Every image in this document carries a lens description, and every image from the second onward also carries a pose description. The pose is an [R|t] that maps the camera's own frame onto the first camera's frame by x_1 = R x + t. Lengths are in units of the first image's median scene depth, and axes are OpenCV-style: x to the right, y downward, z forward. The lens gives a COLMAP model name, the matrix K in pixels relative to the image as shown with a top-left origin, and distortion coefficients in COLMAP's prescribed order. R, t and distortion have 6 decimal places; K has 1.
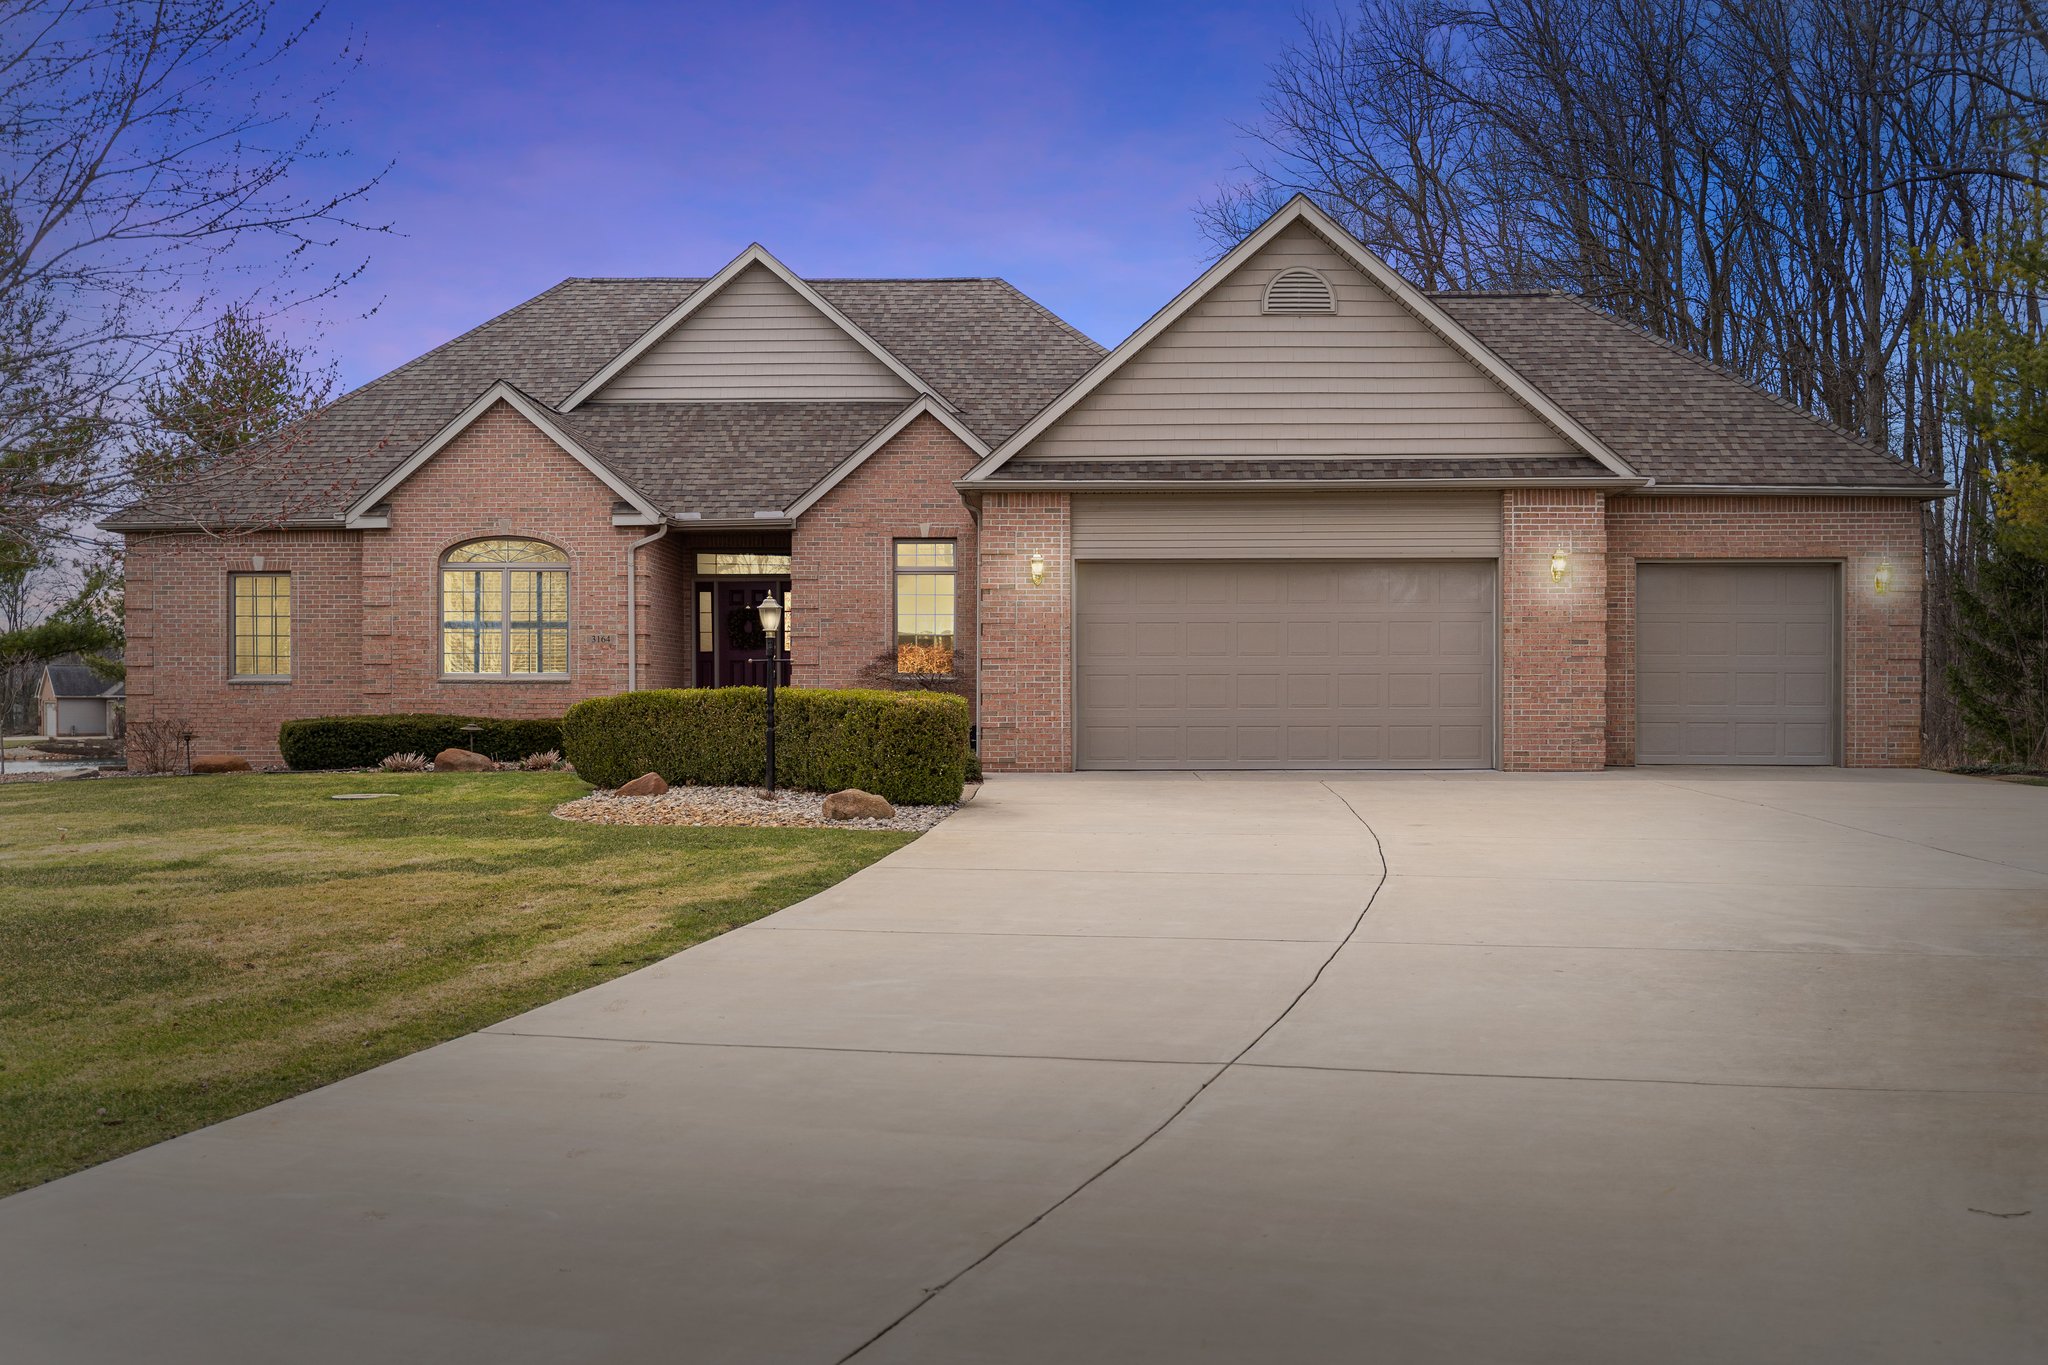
lens RADIAL K [[1977.2, 0, 1013.1], [0, 1977.2, 687.4], [0, 0, 1]] dist [-0.019799, 0.000000]
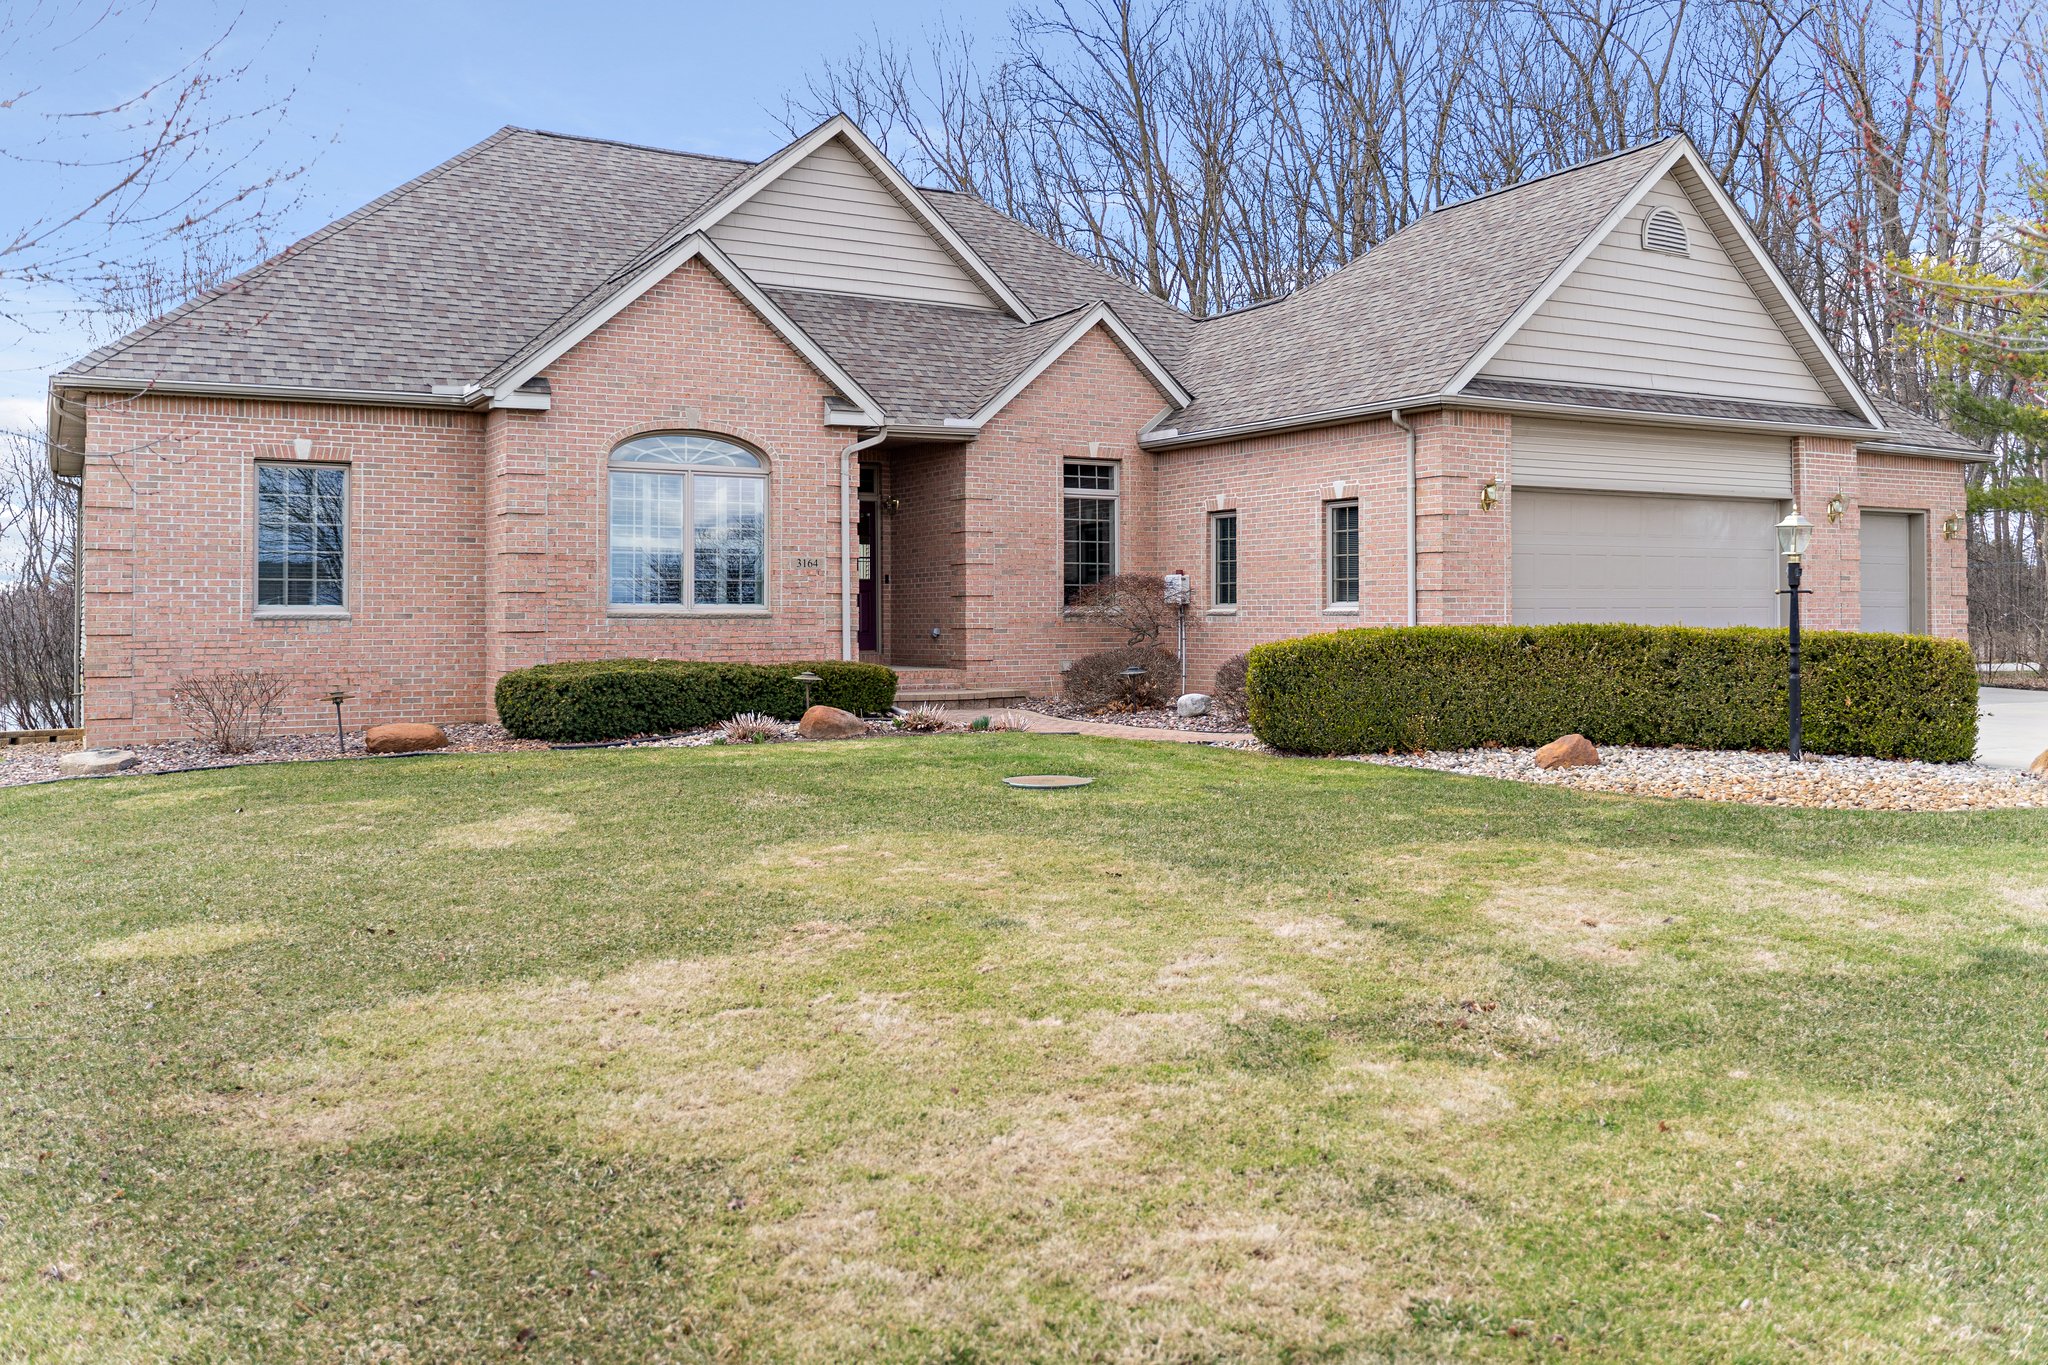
lens RADIAL K [[1618.2, 0, 1004.4], [0, 1618.2, 598.2], [0, 0, 1]] dist [-0.009980, 0.004407]
pose [[0.864665, 0.003998, 0.502332, -0.475688], [0.001158, 0.999950, -0.009952, -0.003350], [-0.502347, 0.009187, 0.864617, 0.386509]]
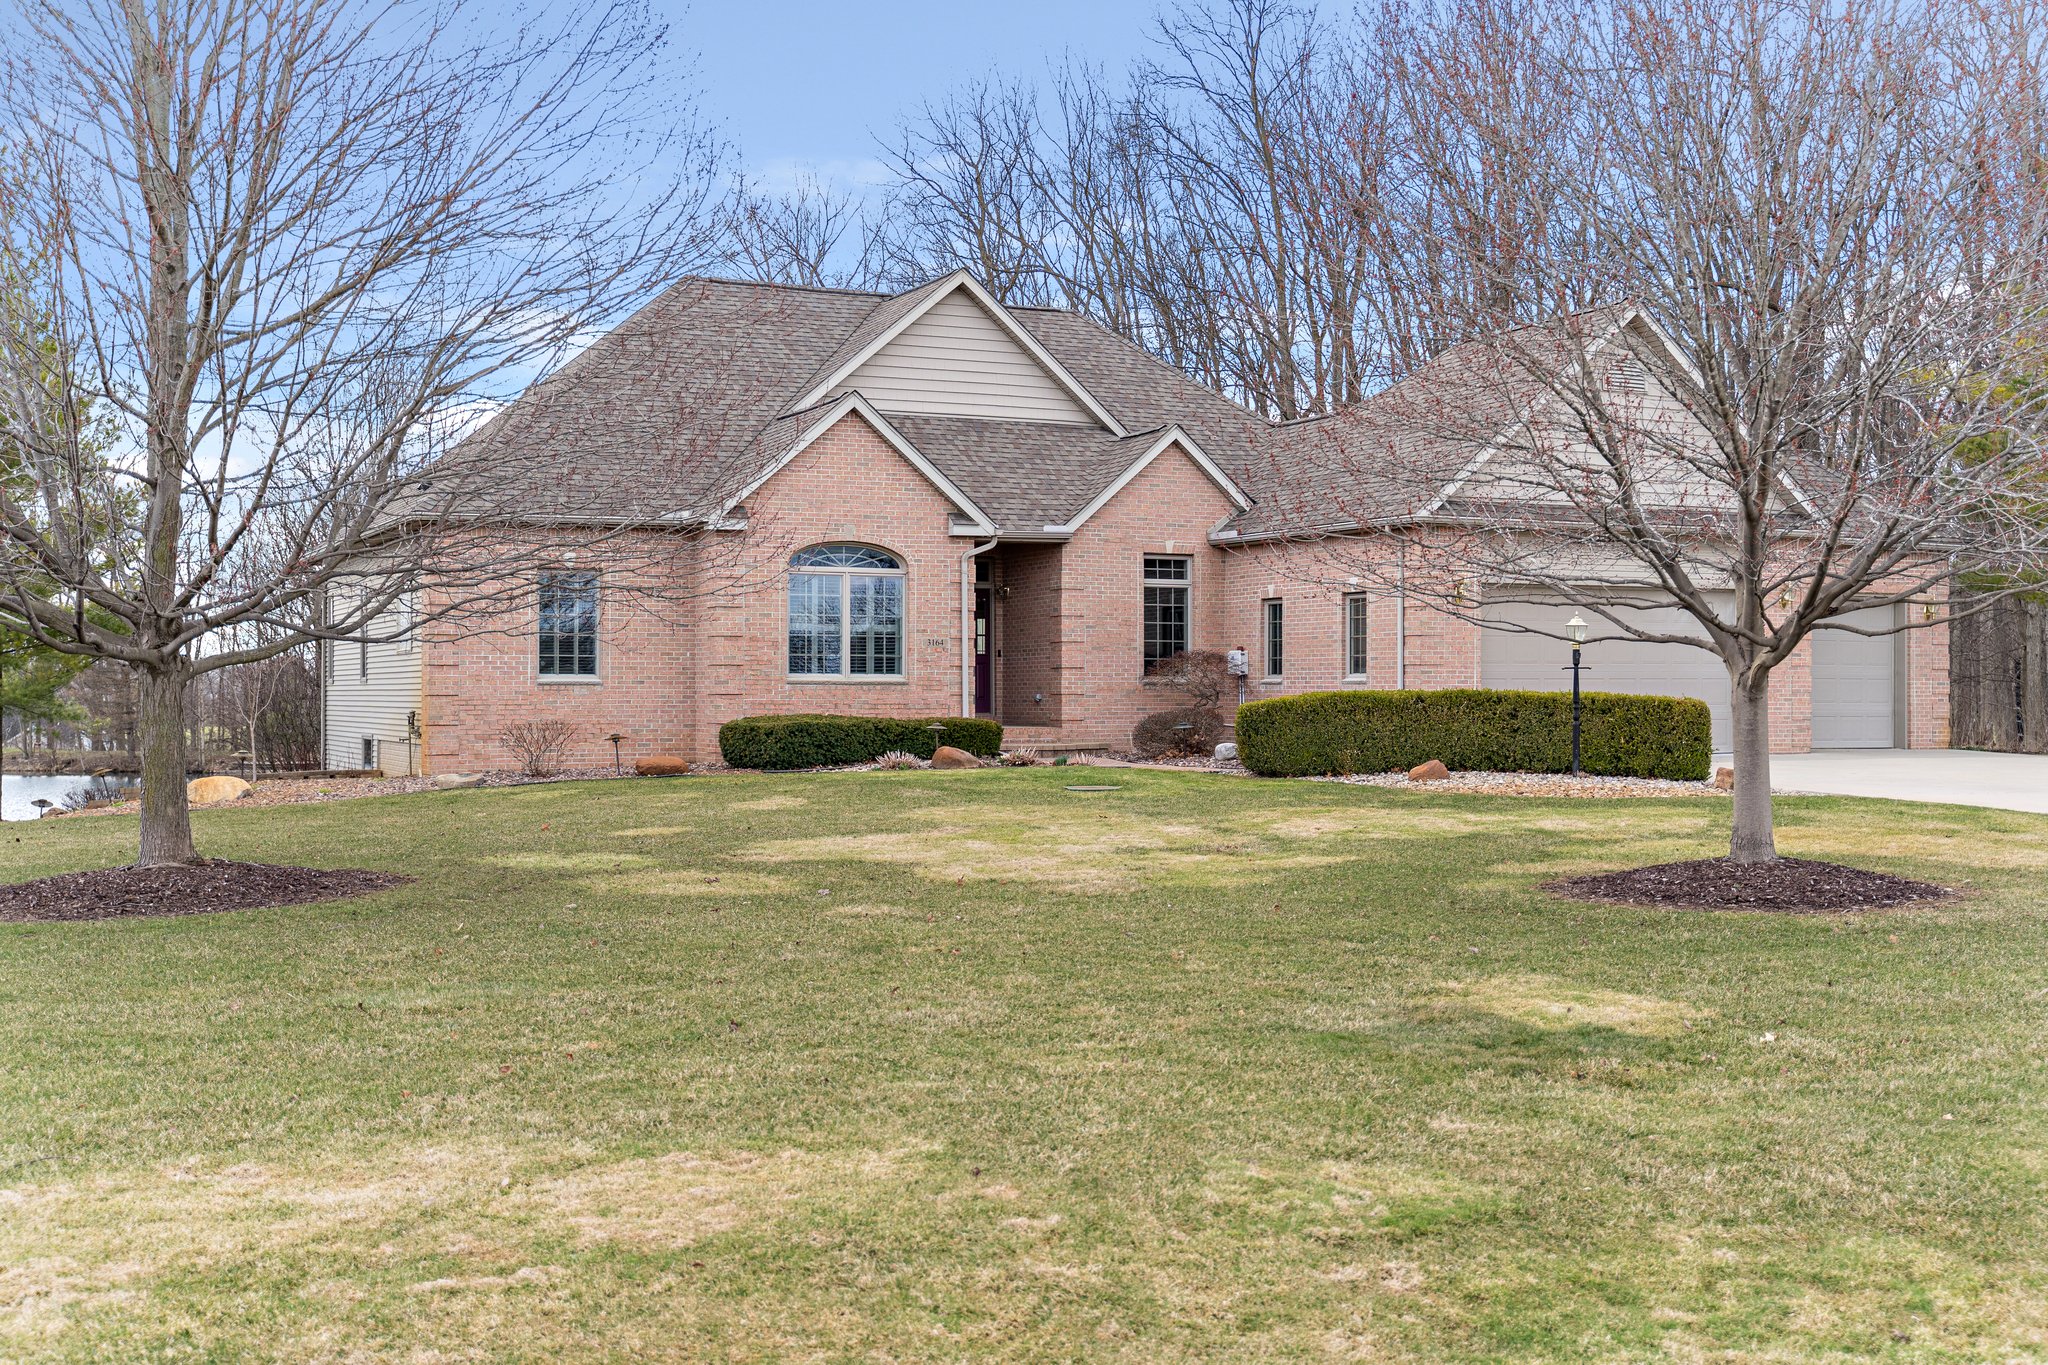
lens RADIAL K [[2126.4, 0, 1036.0], [0, 2126.4, 686.9], [0, 0, 1]] dist [-0.078302, 0.000000]
pose [[0.895948, 0.001452, 0.444156, -0.667383], [-0.001526, 0.999999, -0.000190, -0.000707], [-0.444156, -0.000508, 0.895949, -0.037993]]
